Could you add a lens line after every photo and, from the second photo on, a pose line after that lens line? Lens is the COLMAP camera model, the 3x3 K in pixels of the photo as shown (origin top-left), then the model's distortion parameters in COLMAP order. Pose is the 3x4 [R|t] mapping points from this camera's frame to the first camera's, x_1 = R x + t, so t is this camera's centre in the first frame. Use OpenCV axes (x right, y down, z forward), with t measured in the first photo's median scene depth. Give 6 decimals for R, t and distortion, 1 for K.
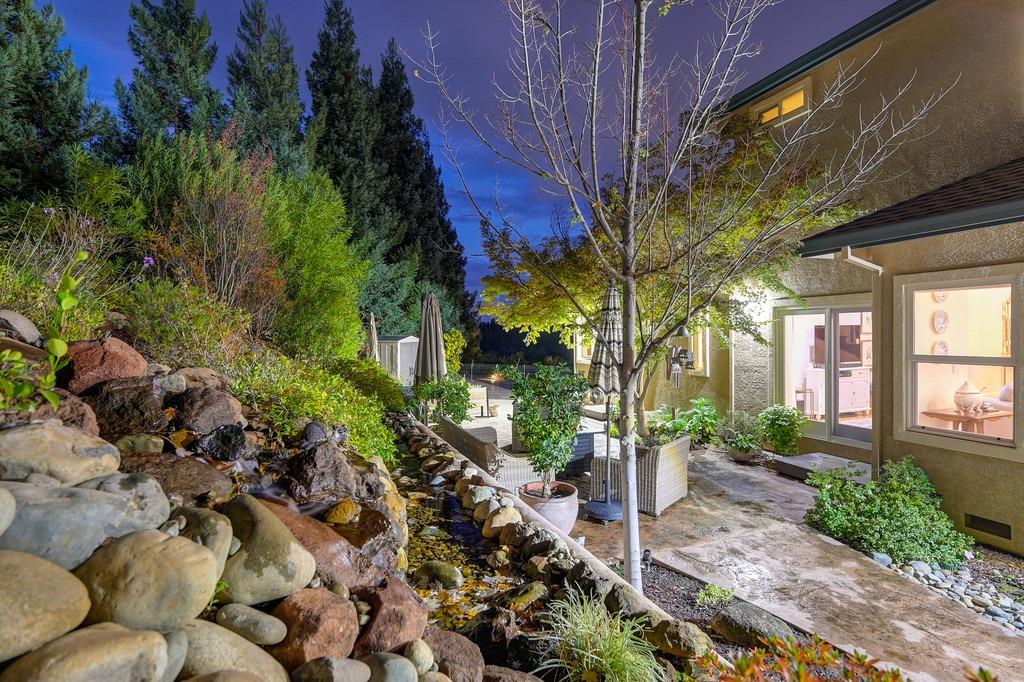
lens RADIAL K [[515.5, 0, 512.3], [0, 515.5, 341.4], [0, 0, 1]] dist [0.001242, 0.000160]
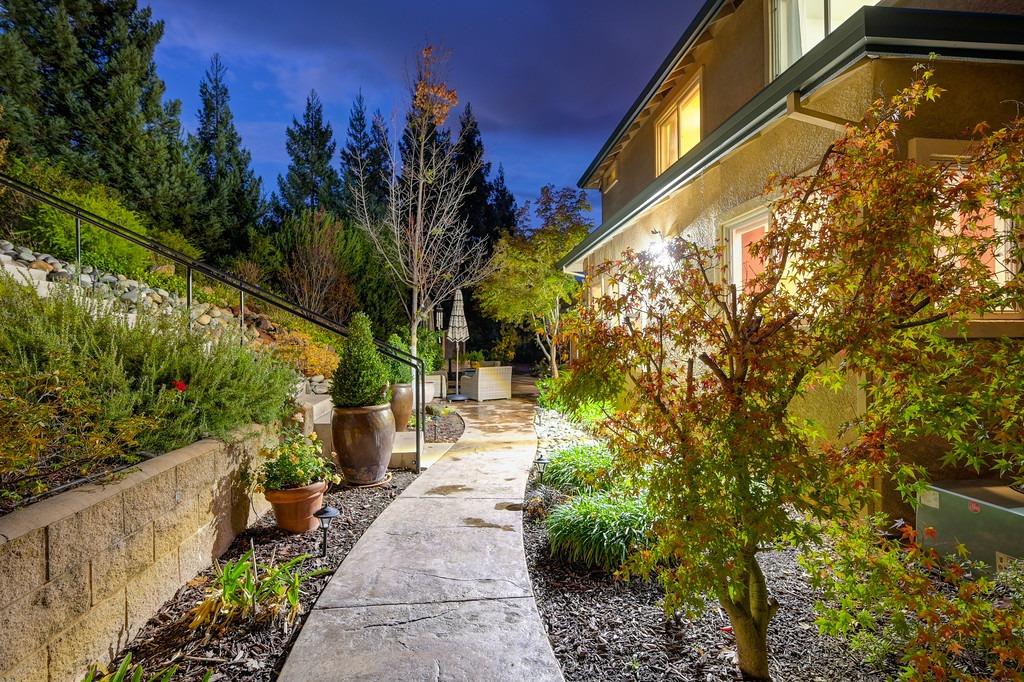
lens RADIAL K [[515.5, 0, 511.6], [0, 515.5, 339.1], [0, 0, 1]] dist [0.001242, 0.000160]
pose [[0.963372, 0.010287, -0.267971, 0.476435], [-0.013096, 0.999876, -0.008696, 0.045771], [0.267849, 0.011887, 0.963388, -0.468810]]
